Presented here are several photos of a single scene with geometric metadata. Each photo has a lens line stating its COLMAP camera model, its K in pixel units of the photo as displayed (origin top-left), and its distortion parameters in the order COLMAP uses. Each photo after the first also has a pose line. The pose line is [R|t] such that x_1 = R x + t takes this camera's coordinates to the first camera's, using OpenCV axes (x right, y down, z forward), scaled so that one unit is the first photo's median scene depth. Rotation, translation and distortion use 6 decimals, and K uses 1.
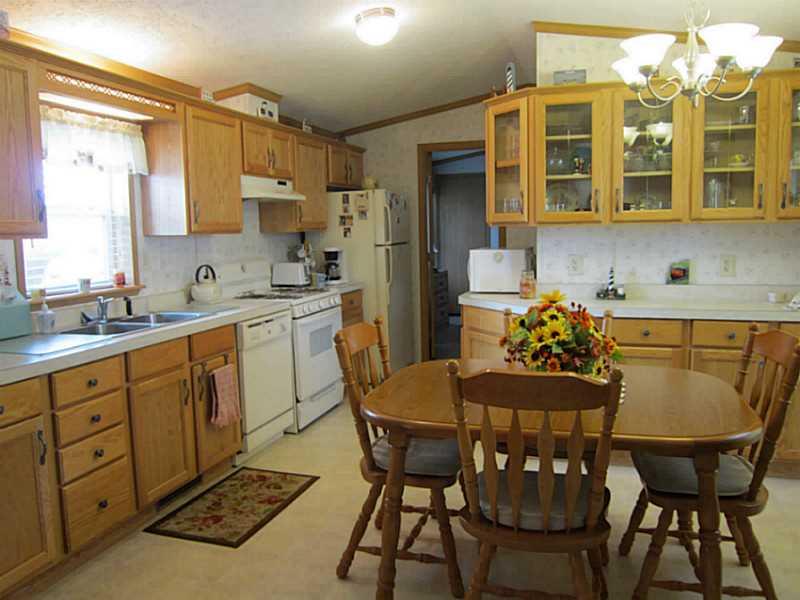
lens RADIAL K [[650.5, 0, 400.0], [0, 650.5, 300.0], [0, 0, 1]] dist [-0.028328, -0.001261]
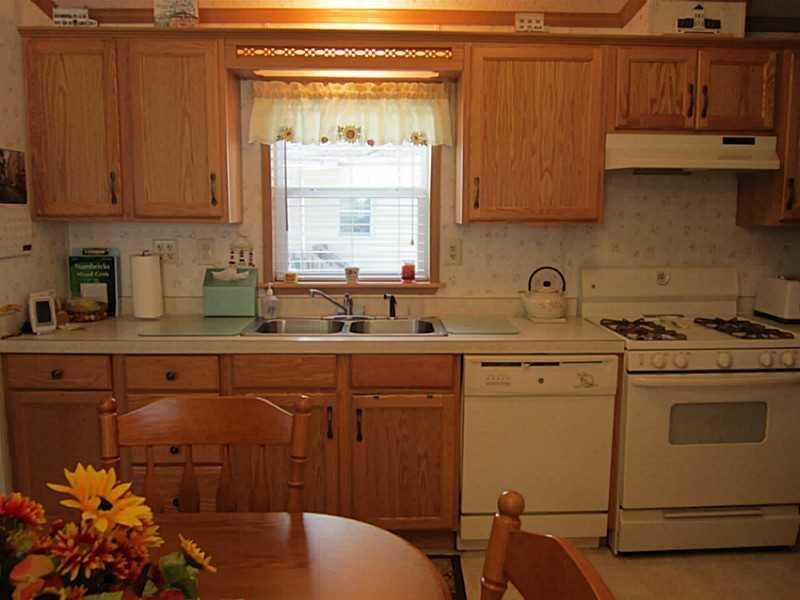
lens RADIAL K [[650.5, 0, 400.0], [0, 650.5, 300.0], [0, 0, 1]] dist [-0.028328, -0.001261]
pose [[0.333483, 0.146005, -0.931382, 0.351656], [-0.114925, 0.986863, 0.113553, -0.090154], [0.935725, 0.069171, 0.345881, 0.677228]]
